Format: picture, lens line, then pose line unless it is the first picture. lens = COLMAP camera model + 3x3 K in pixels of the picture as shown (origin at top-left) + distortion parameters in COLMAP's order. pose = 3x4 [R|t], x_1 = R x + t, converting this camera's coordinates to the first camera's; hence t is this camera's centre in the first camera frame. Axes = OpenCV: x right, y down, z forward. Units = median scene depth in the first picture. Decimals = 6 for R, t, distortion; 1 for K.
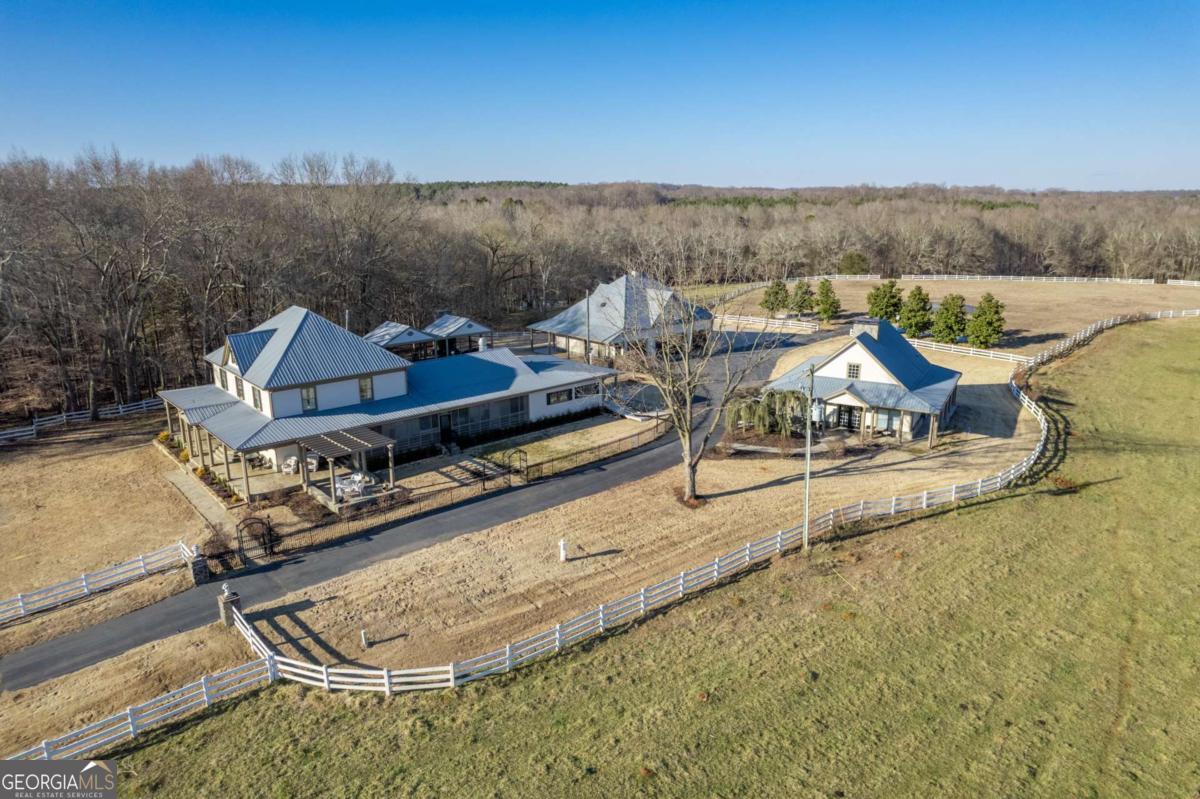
lens RADIAL K [[759.7, 0, 597.1], [0, 759.7, 396.6], [0, 0, 1]] dist [-0.067894, 0.073880]
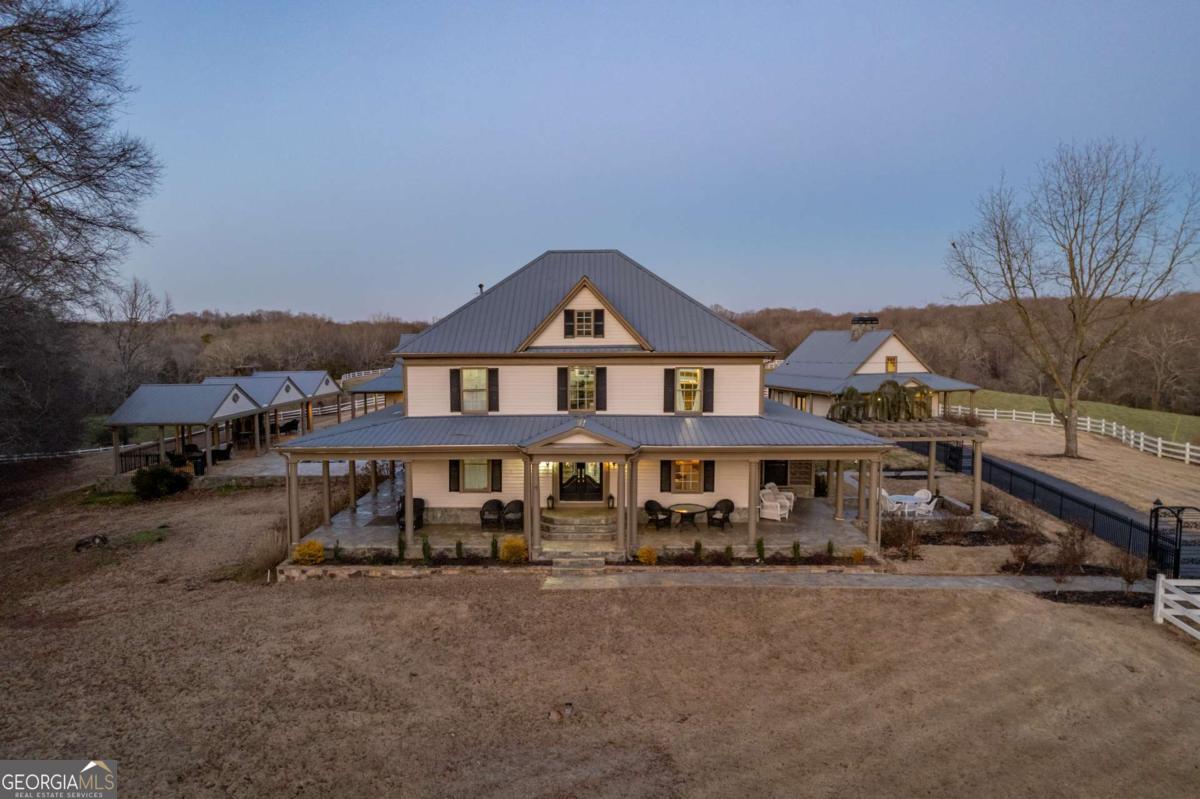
lens RADIAL K [[821.1, 0, 564.3], [0, 821.1, 400.4], [0, 0, 1]] dist [-0.035050, 0.003663]
pose [[0.698733, -0.059718, 0.712886, -0.811016], [0.185902, 0.977432, -0.100332, 0.044282], [-0.690806, 0.202632, 0.694066, 0.606428]]
